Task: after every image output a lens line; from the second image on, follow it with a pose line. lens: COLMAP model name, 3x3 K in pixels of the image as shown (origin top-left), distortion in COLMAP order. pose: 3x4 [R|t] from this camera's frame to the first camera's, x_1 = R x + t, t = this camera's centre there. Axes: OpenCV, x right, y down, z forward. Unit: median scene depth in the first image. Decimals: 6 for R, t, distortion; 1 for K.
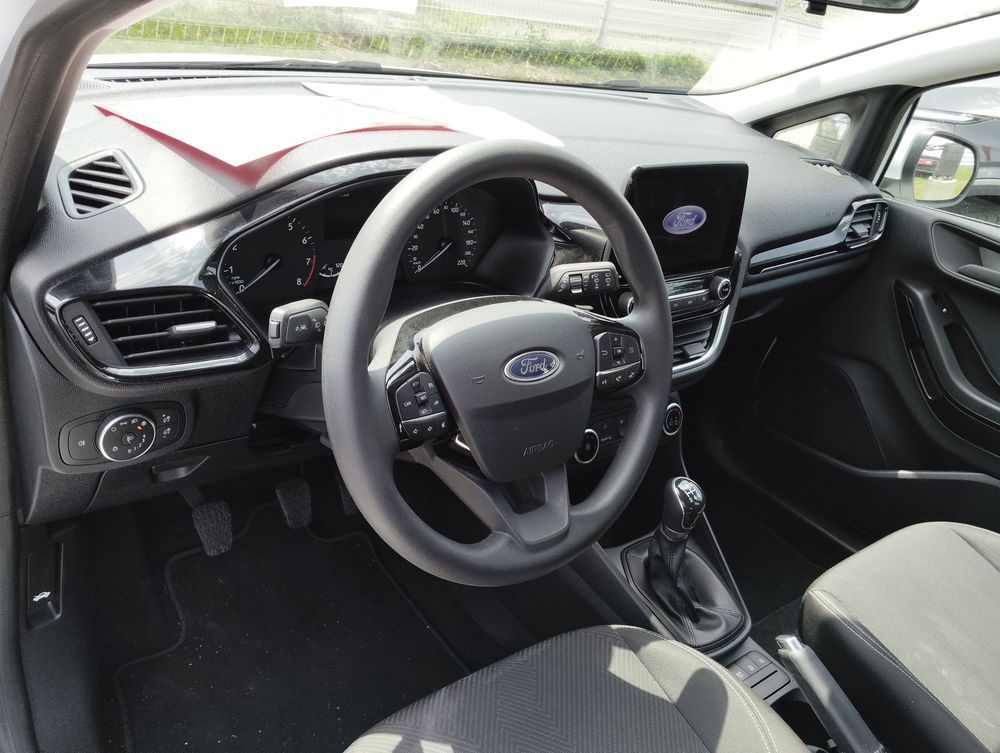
lens RADIAL K [[849.7, 0, 500.0], [0, 849.7, 376.5], [0, 0, 1]] dist [0.118492, -0.262970]
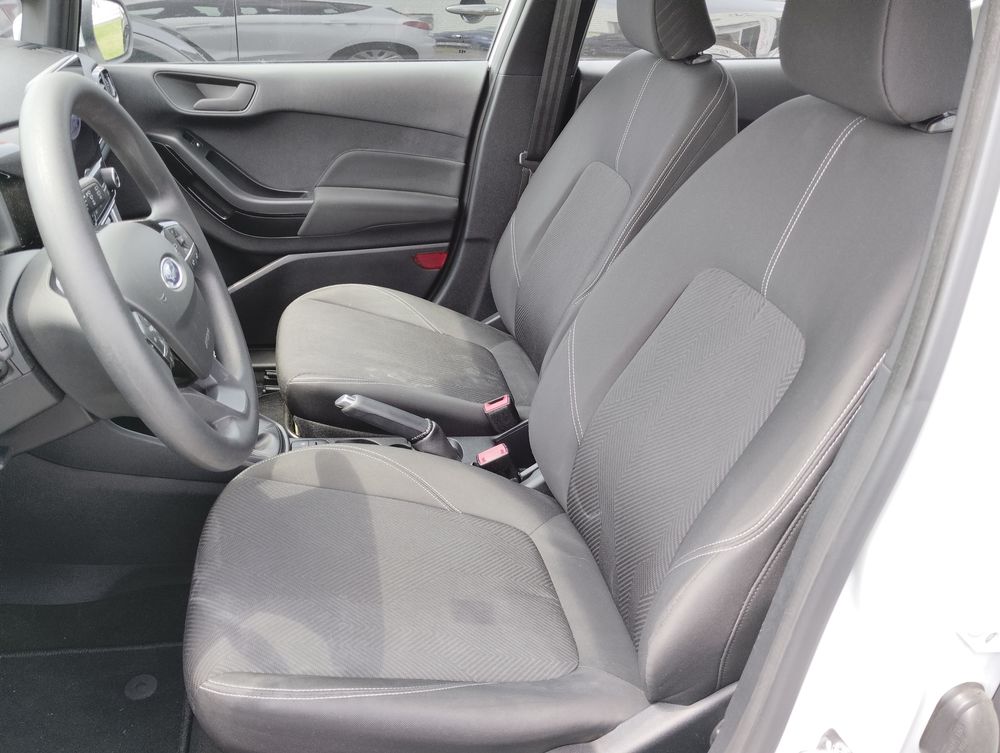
lens RADIAL K [[849.7, 0, 500.0], [0, 849.7, 376.5], [0, 0, 1]] dist [0.118492, -0.262970]
pose [[0.442161, -0.510993, 0.737143, -0.563188], [0.389204, 0.849748, 0.355596, -0.109665], [-0.808093, 0.129668, 0.574606, 0.042593]]
